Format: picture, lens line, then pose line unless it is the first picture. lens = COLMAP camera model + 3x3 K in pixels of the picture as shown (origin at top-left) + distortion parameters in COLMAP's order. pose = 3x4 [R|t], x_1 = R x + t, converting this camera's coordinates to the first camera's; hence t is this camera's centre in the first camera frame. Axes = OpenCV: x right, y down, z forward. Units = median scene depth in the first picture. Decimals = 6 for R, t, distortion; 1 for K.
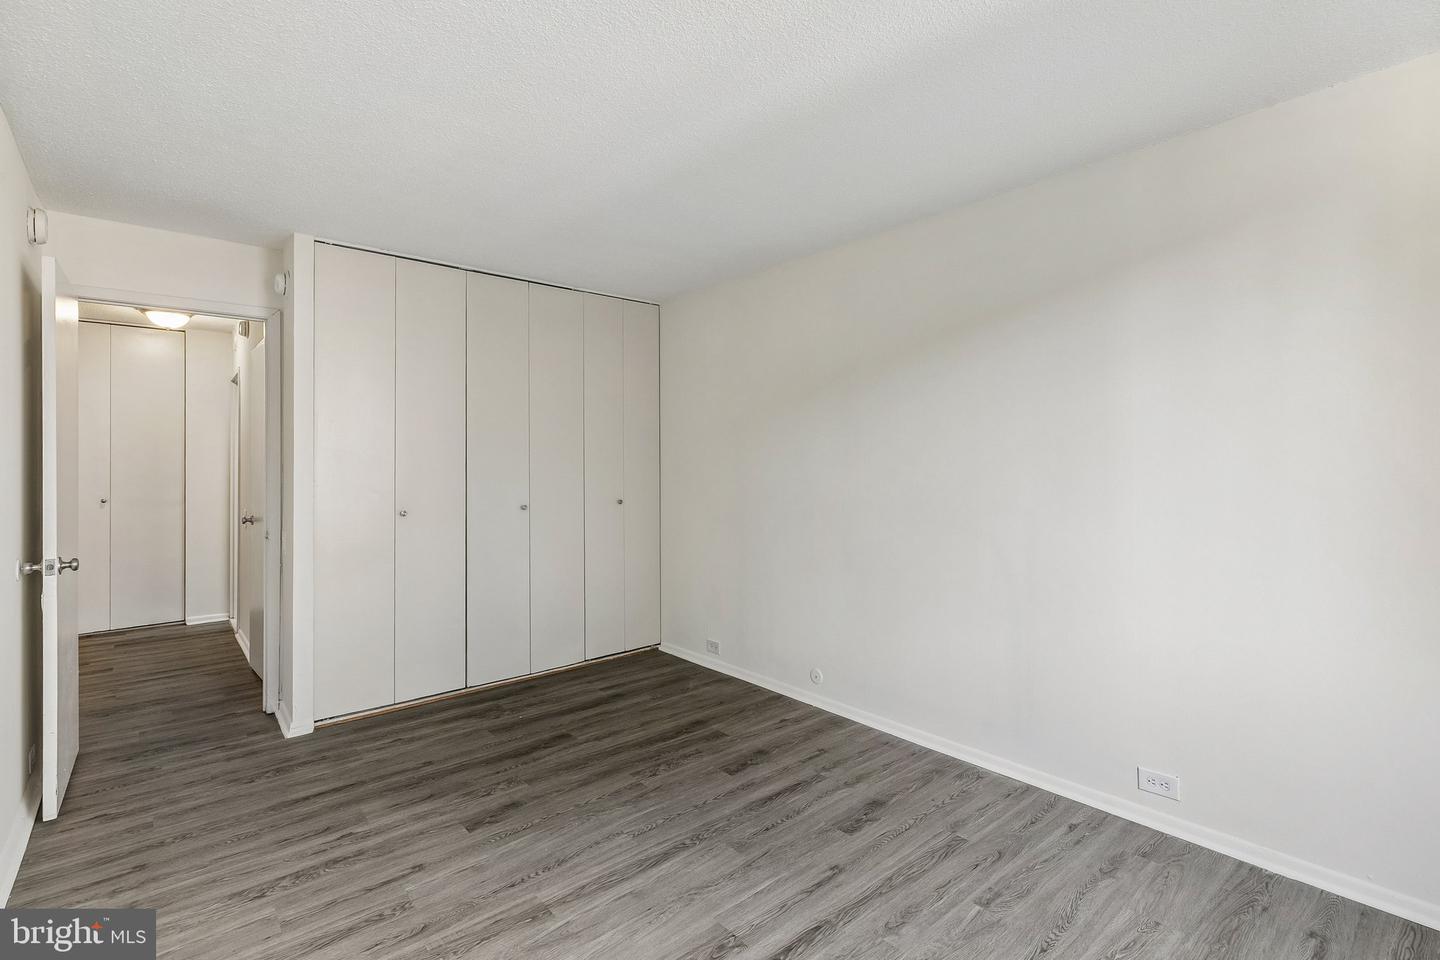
lens RADIAL K [[662.0, 0, 717.8], [0, 662.0, 468.2], [0, 0, 1]] dist [-0.004825, -0.000349]
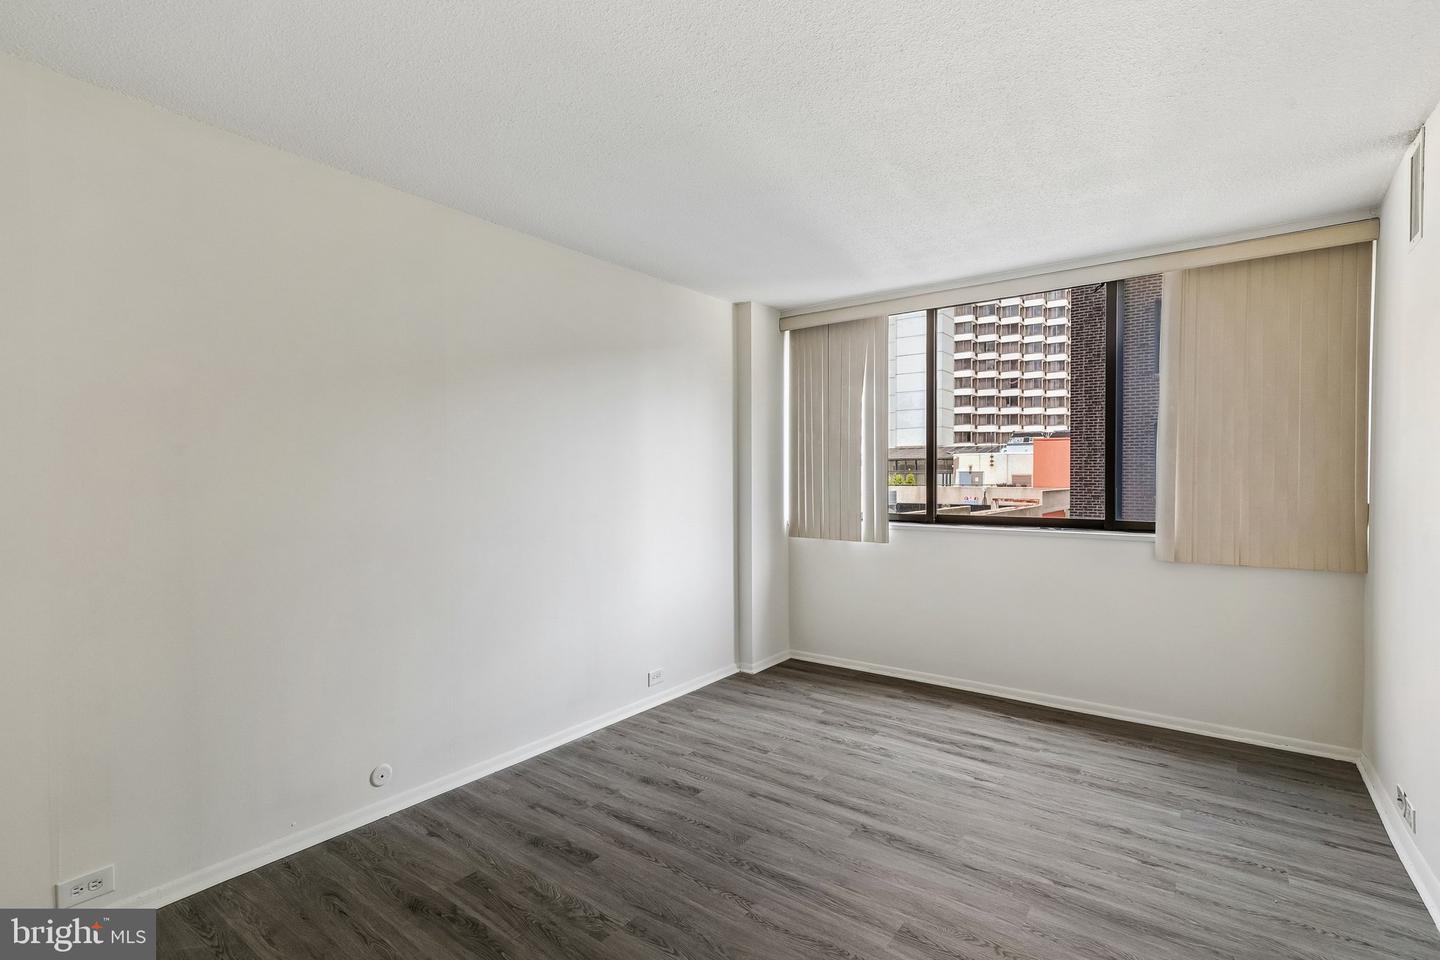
lens RADIAL K [[662.0, 0, 719.4], [0, 662.0, 483.2], [0, 0, 1]] dist [-0.004825, -0.000349]
pose [[-0.197299, -0.009327, 0.980299, -0.841950], [0.017641, 0.999759, 0.013062, -0.006647], [-0.980185, 0.019870, -0.197087, 1.049449]]
